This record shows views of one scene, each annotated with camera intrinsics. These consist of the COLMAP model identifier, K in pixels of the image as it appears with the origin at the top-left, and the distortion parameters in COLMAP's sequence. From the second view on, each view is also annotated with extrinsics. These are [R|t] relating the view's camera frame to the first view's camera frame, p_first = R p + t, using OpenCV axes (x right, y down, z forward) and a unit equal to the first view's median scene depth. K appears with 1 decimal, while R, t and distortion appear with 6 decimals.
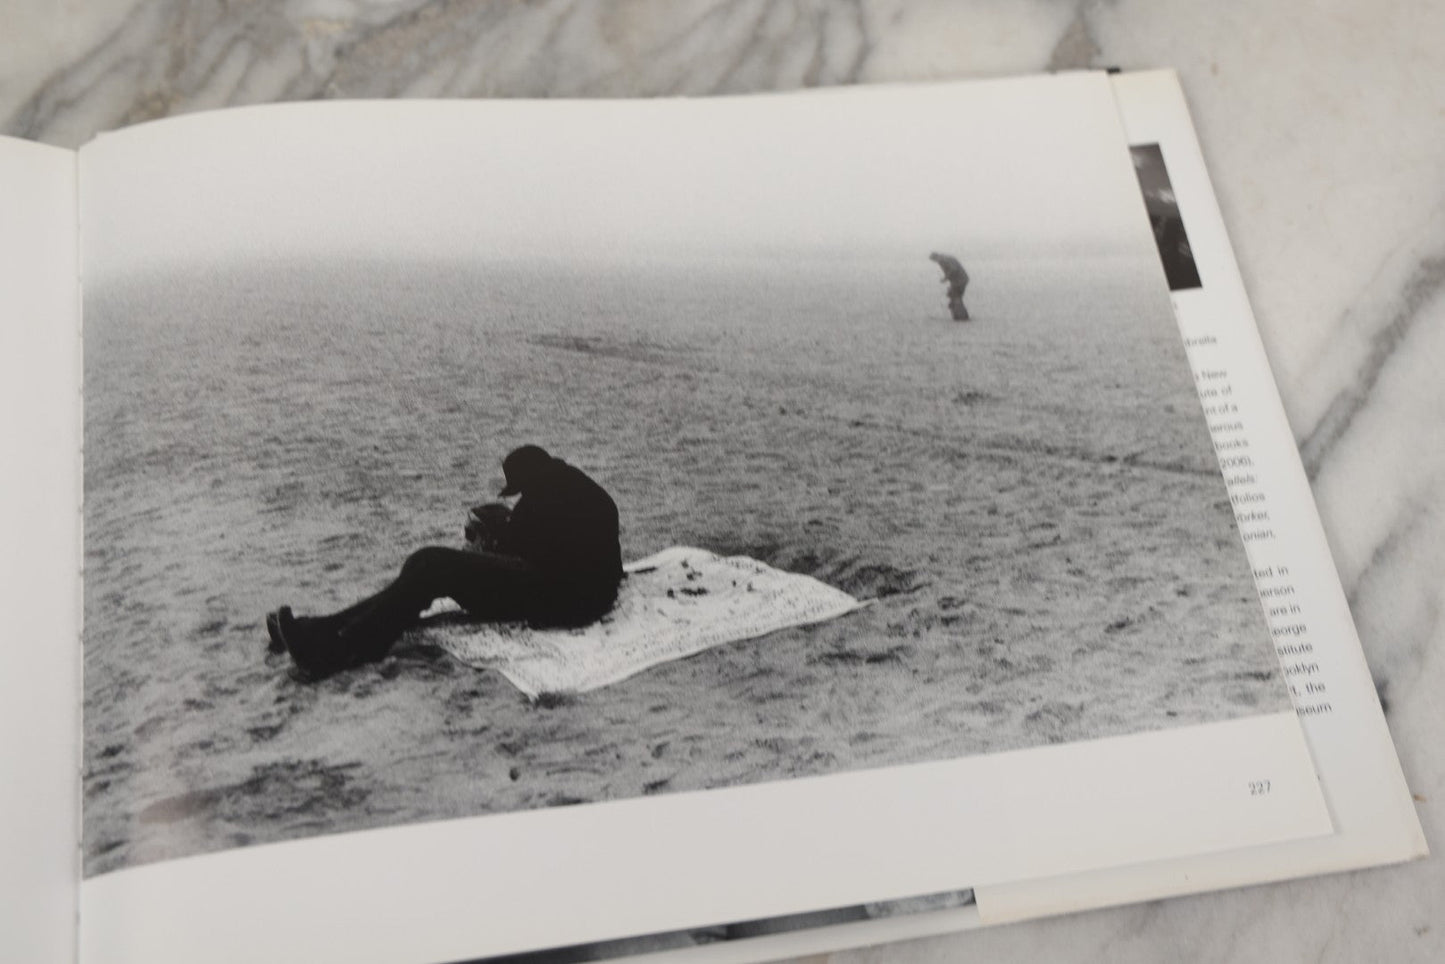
lens RADIAL K [[1482.5, 0, 732.5], [0, 1482.5, 505.6], [0, 0, 1]] dist [-0.017727, 0.129900]
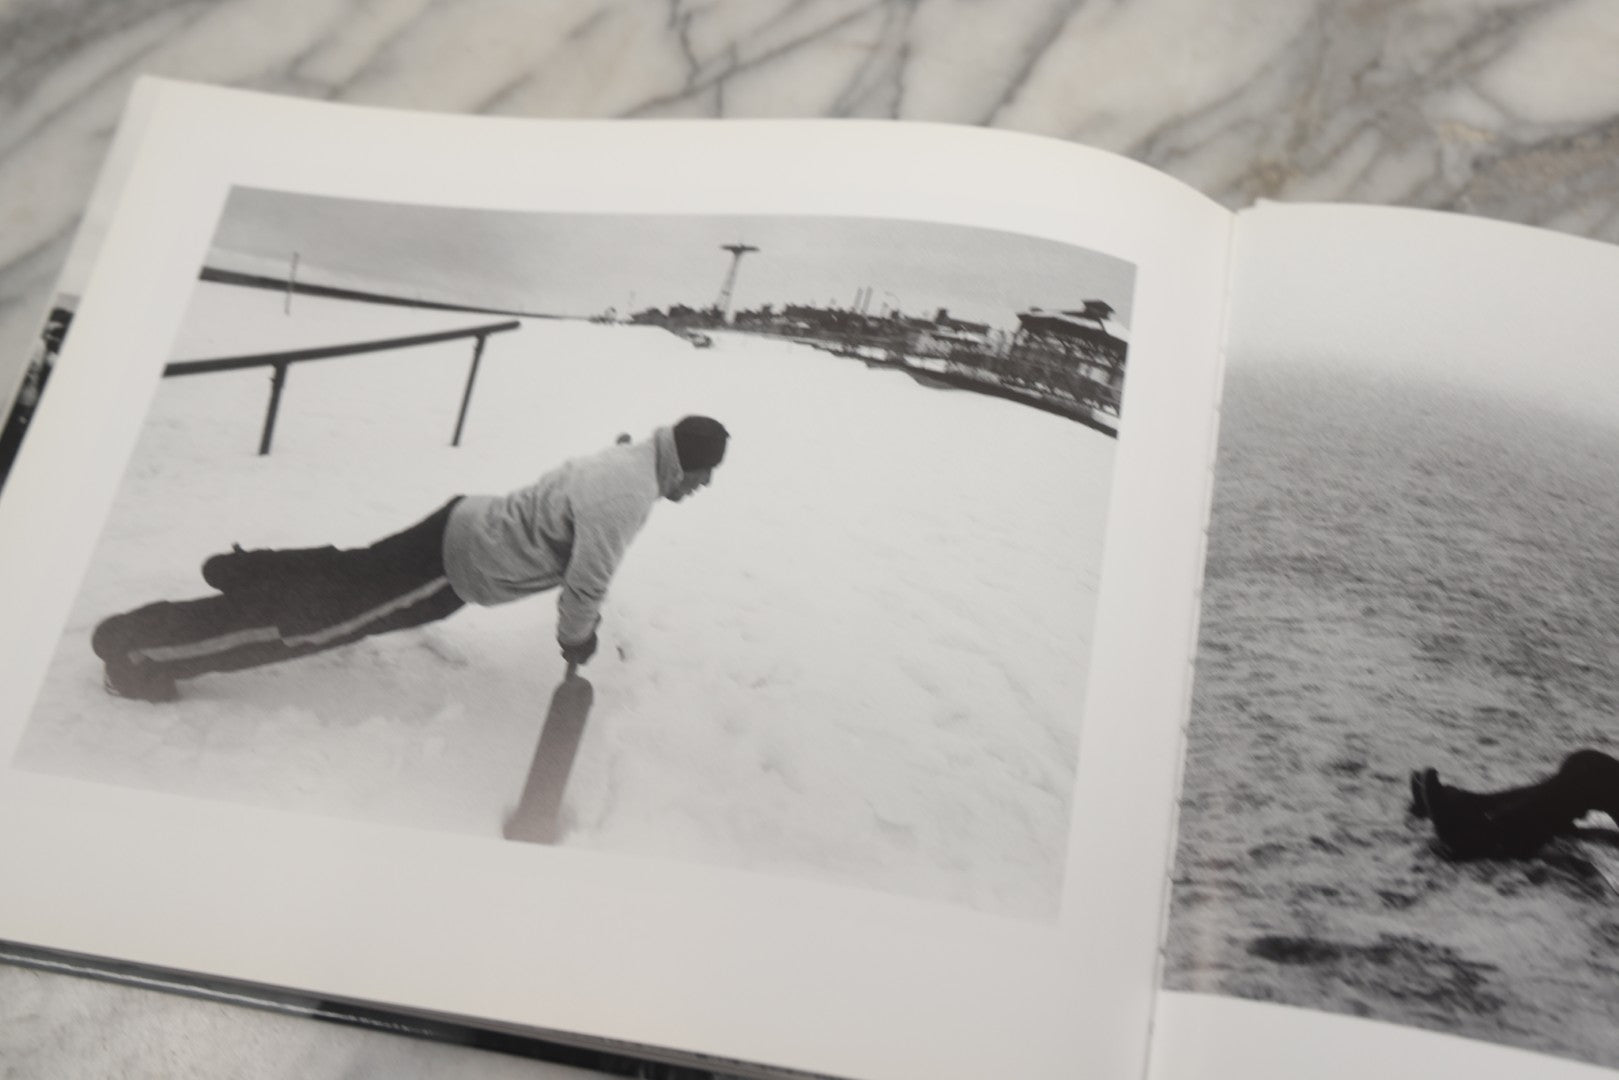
lens RADIAL K [[1674.6, 0, 812.5], [0, 1674.6, 564.1], [0, 0, 1]] dist [-0.013637, 0.106489]
pose [[0.940762, 0.284292, -0.184783, -0.471667], [-0.289366, 0.957219, -0.000510, 0.054677], [0.176733, 0.053950, 0.982779, -0.075182]]
